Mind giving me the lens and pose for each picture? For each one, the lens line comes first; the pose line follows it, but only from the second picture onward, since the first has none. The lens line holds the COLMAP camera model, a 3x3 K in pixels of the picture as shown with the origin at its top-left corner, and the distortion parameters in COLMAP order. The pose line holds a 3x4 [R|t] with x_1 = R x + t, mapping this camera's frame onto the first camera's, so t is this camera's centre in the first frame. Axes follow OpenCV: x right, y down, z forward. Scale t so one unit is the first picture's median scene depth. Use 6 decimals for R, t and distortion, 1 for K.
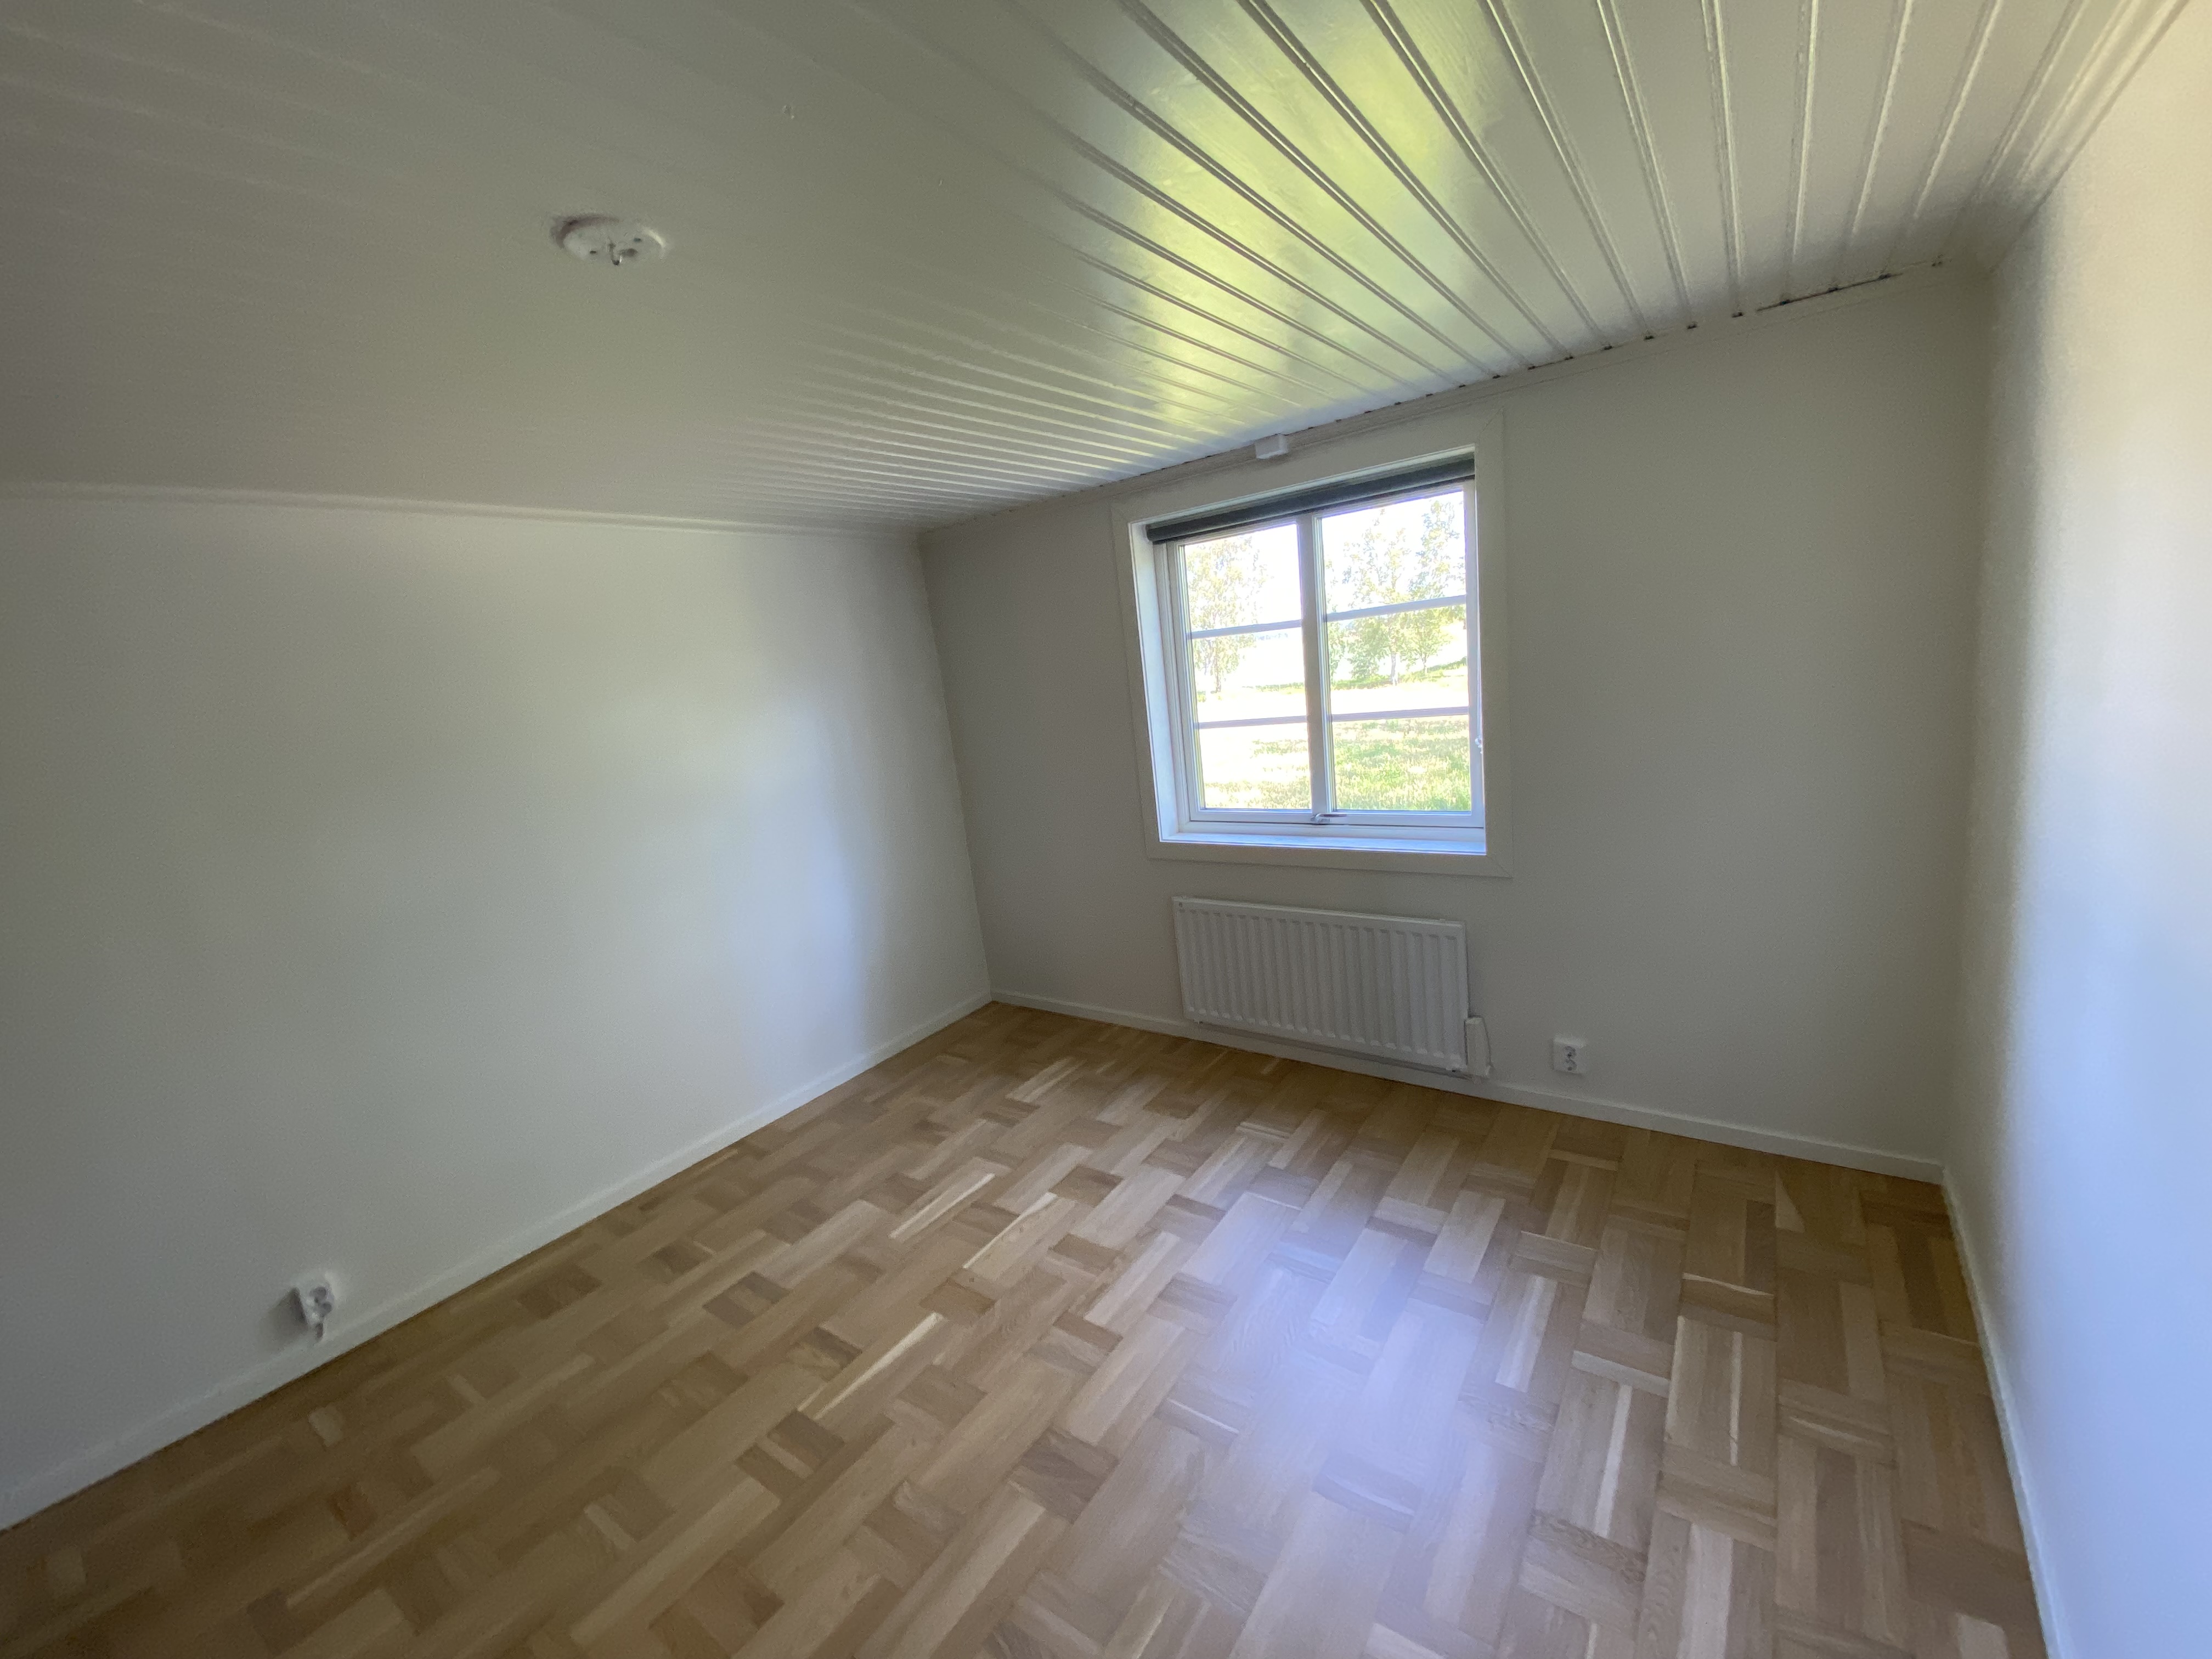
lens RADIAL K [[898.7, 0, 1106.0], [0, 898.7, 829.5], [0, 0, 1]] dist [0.054147, -0.037065]
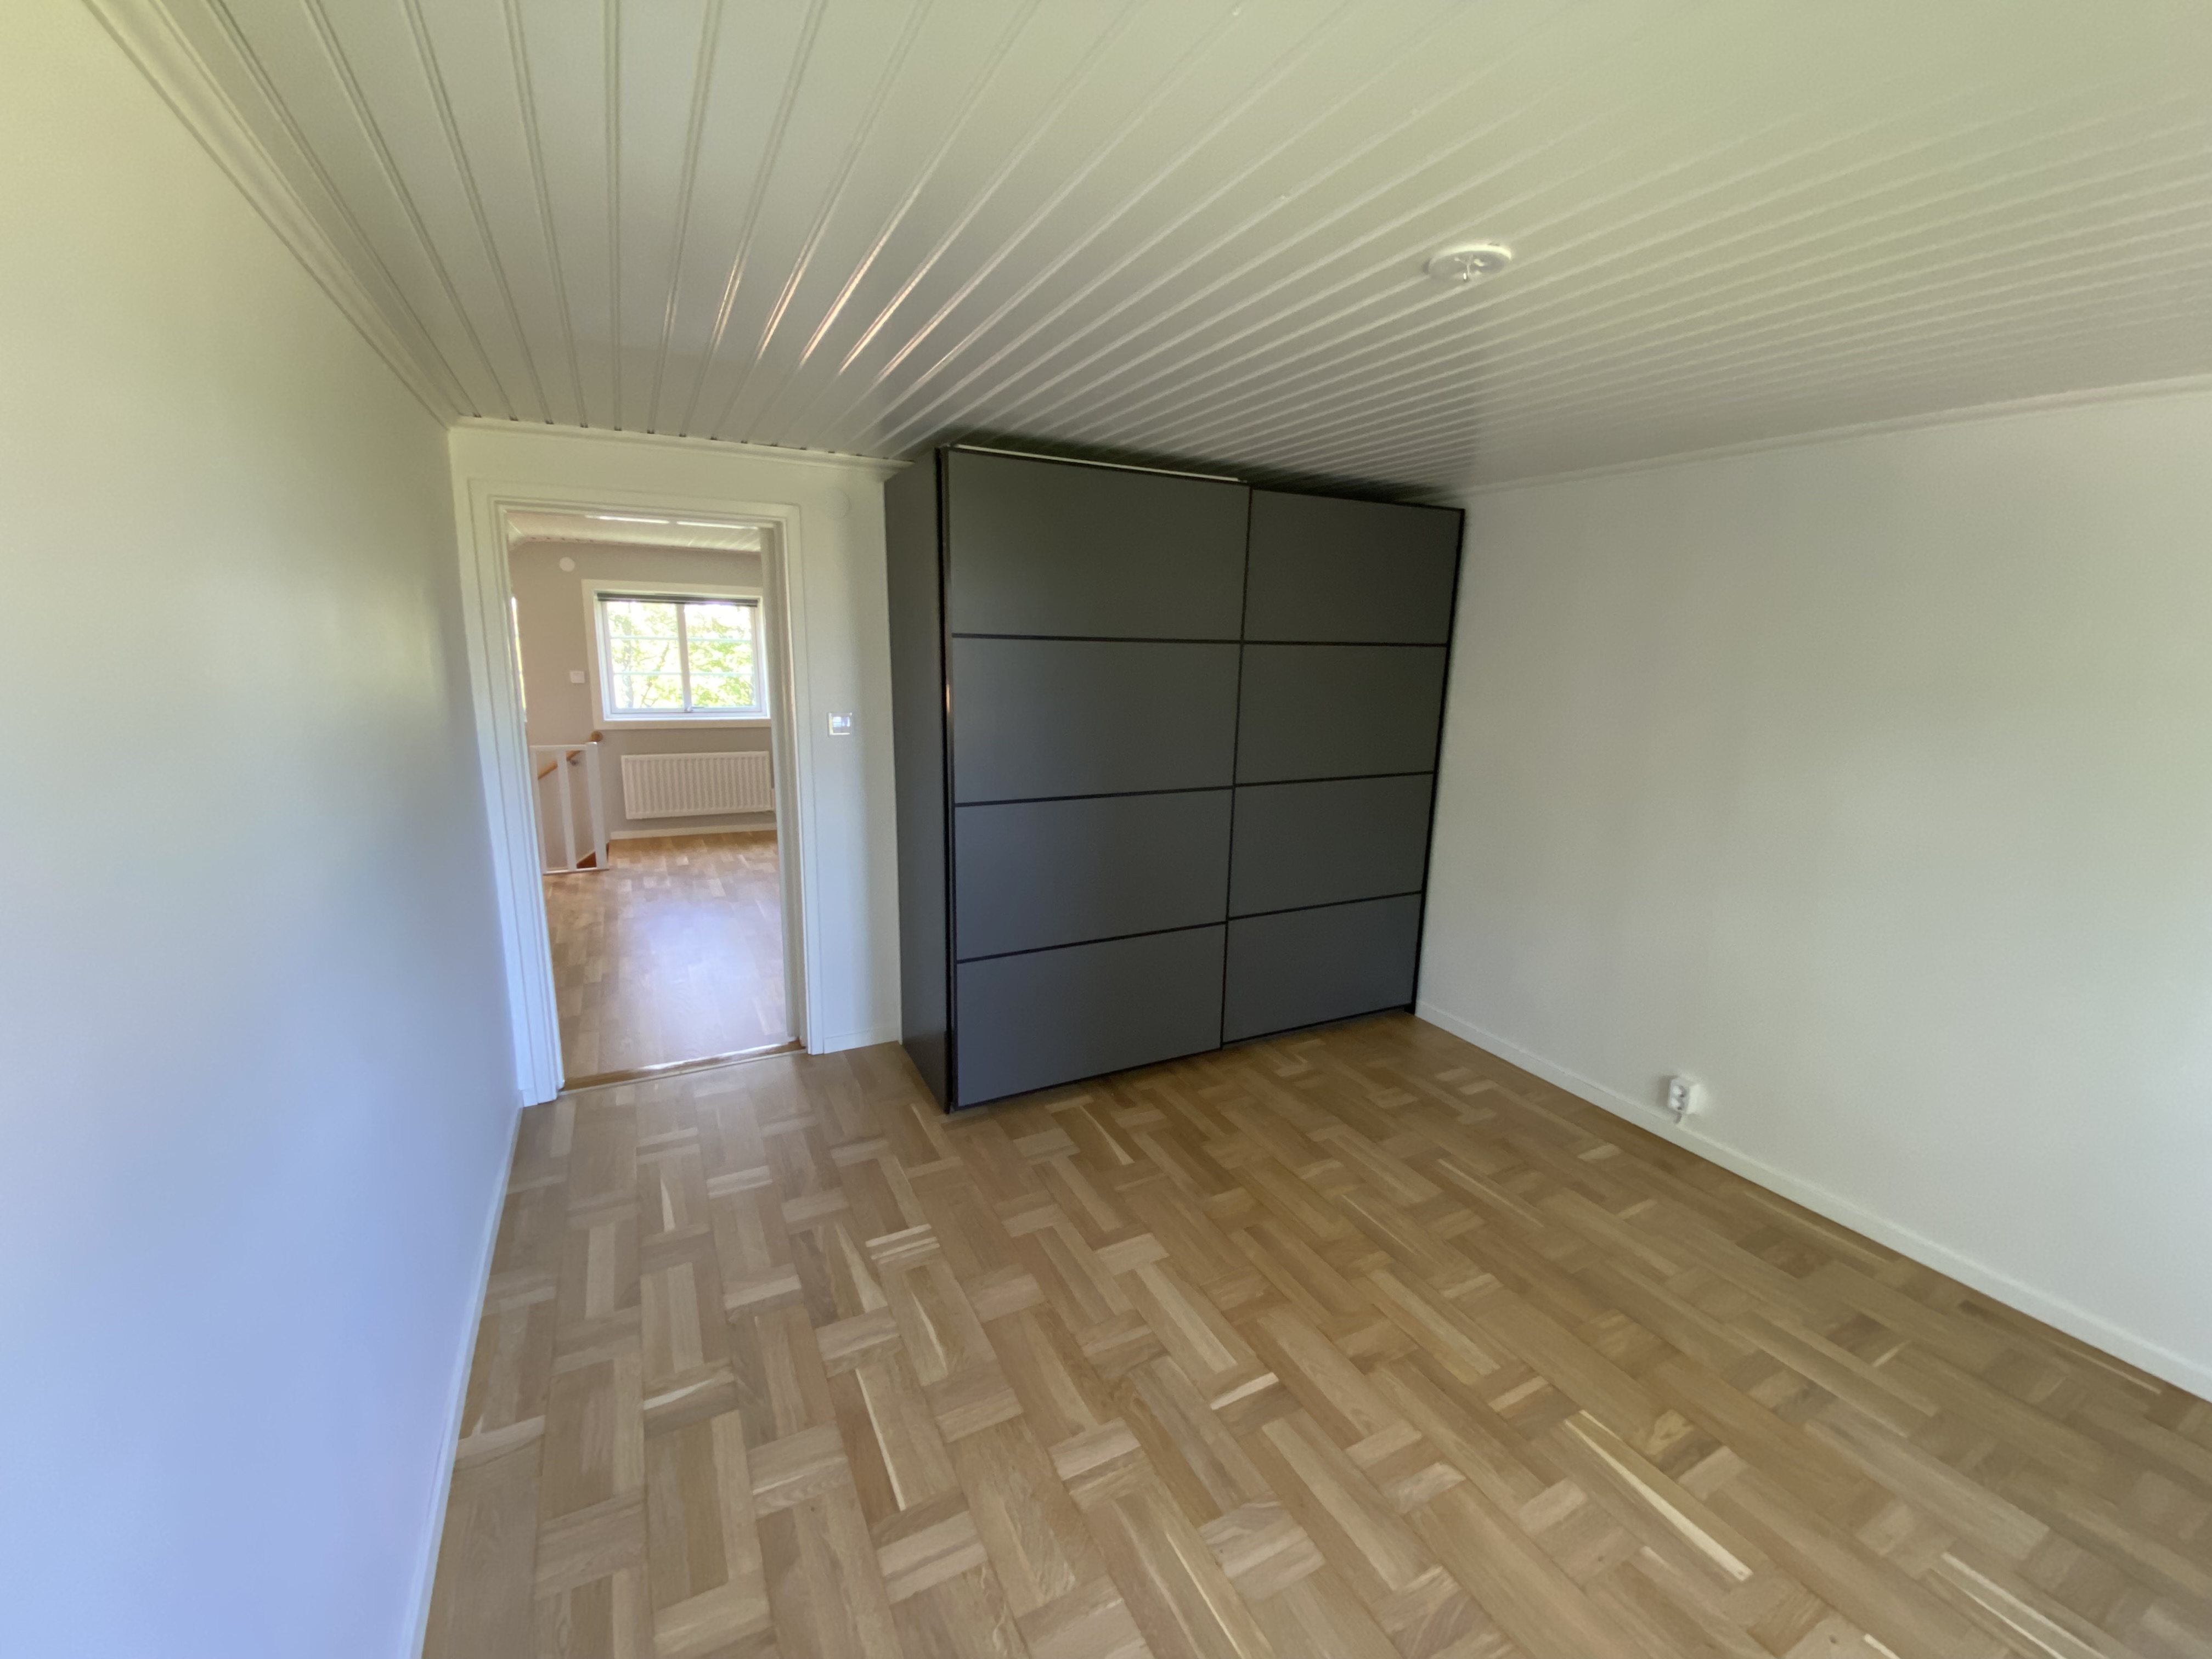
lens RADIAL K [[898.7, 0, 1106.0], [0, 898.7, 829.5], [0, 0, 1]] dist [0.054147, -0.037065]
pose [[-0.445649, 0.278704, -0.850718, 0.481369], [-0.143923, 0.915635, 0.375365, -0.188357], [0.883563, 0.289719, -0.367940, 0.673749]]
